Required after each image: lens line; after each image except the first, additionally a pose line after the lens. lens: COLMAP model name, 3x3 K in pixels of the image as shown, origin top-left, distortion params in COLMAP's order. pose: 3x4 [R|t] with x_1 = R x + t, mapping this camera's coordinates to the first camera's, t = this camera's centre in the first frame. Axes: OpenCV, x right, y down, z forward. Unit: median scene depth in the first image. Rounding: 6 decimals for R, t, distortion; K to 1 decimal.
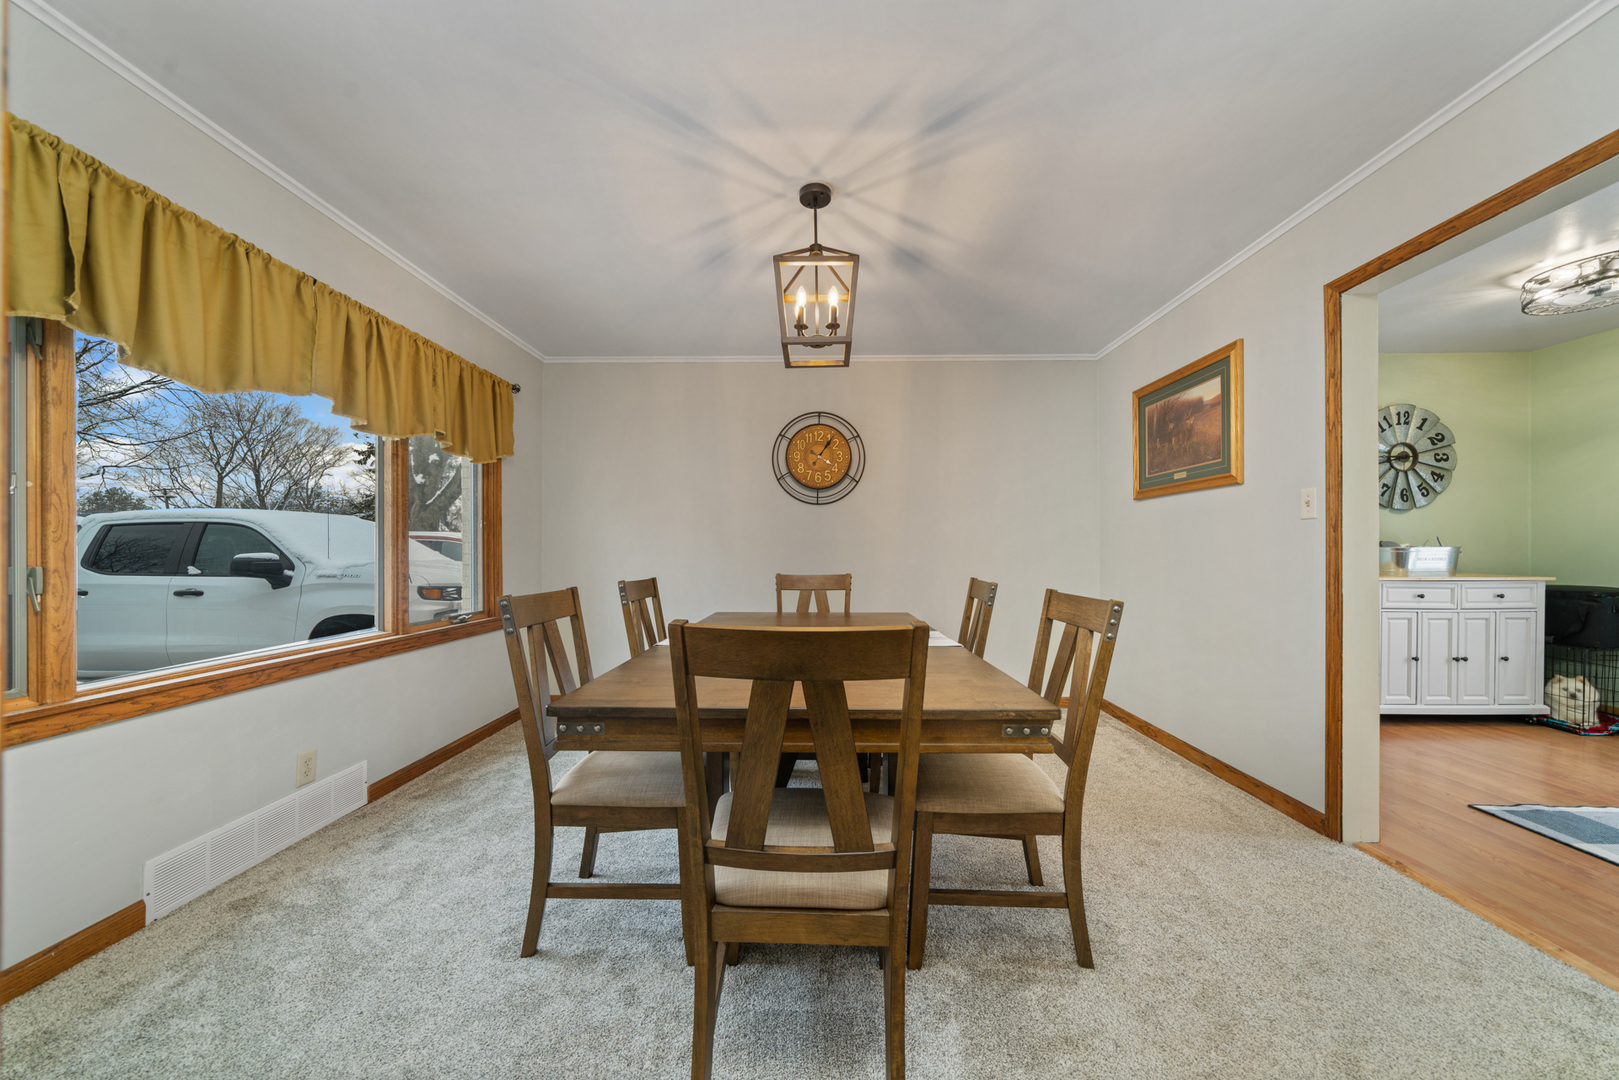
lens RADIAL K [[557.9, 0, 818.9], [0, 557.9, 552.0], [0, 0, 1]] dist [-0.001443, -0.000106]
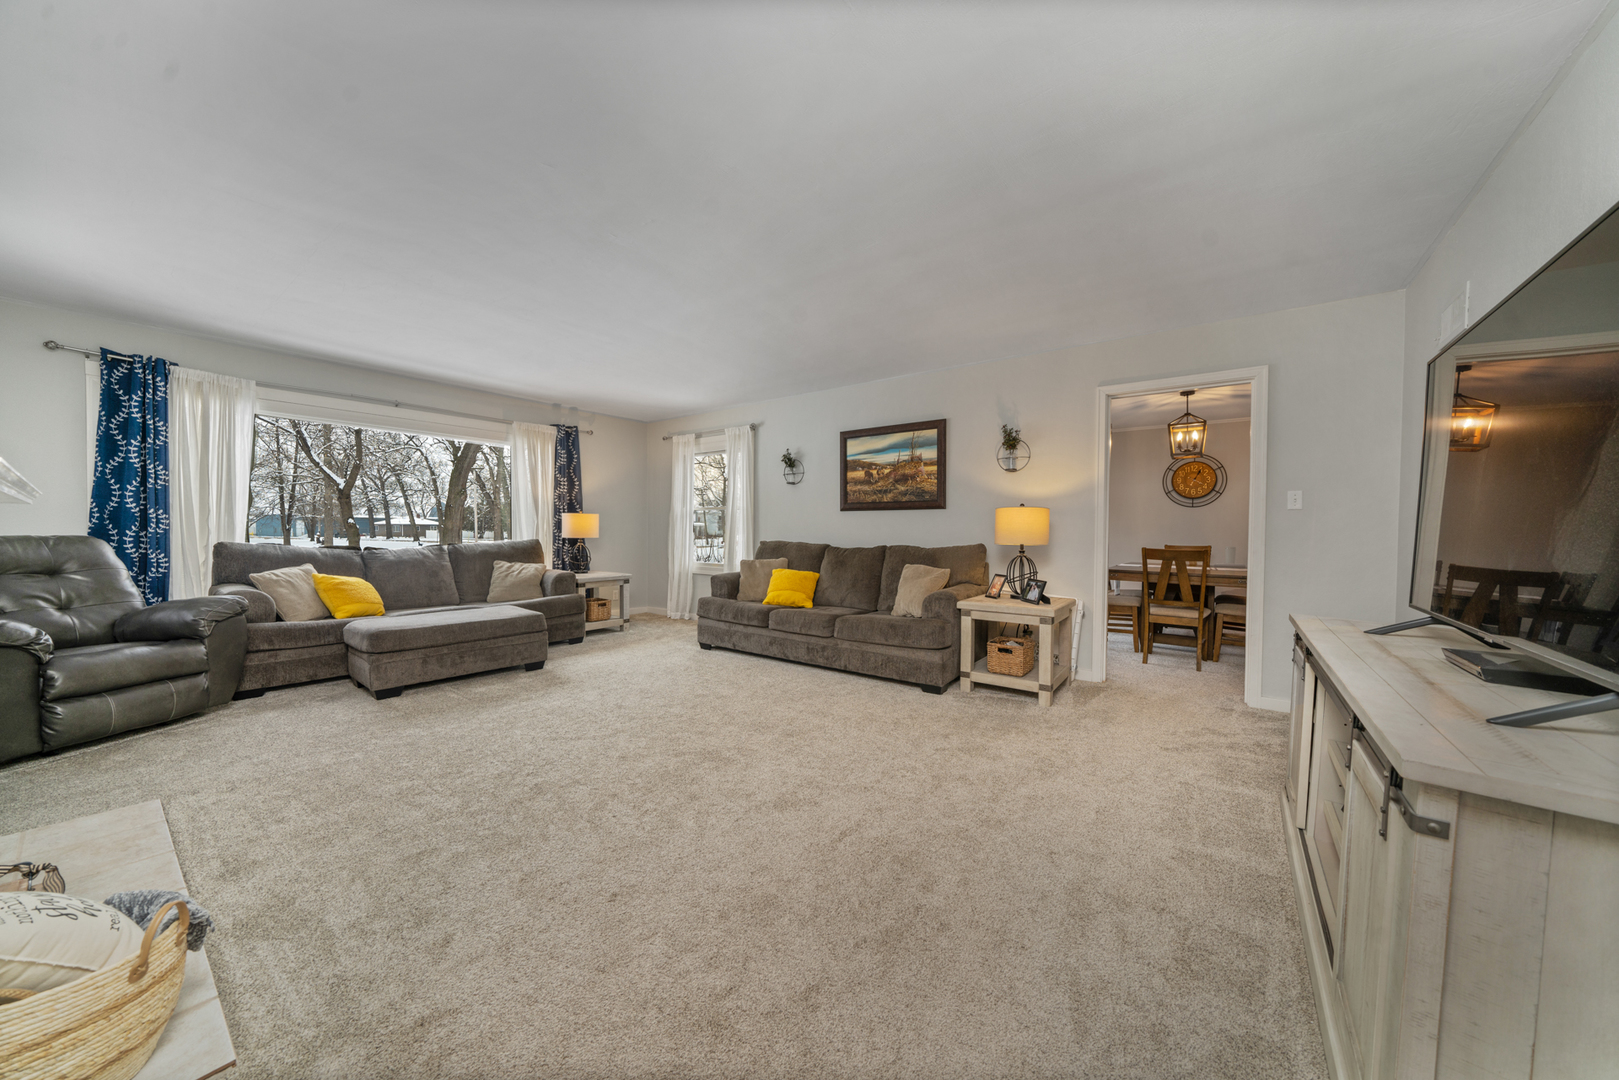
lens RADIAL K [[557.9, 0, 816.7], [0, 557.9, 539.4], [0, 0, 1]] dist [-0.001443, -0.000106]
pose [[0.812077, 0.017446, -0.583289, 0.114316], [-0.009798, 0.999820, 0.016264, -0.003869], [0.583468, -0.007493, 0.812102, -2.045634]]
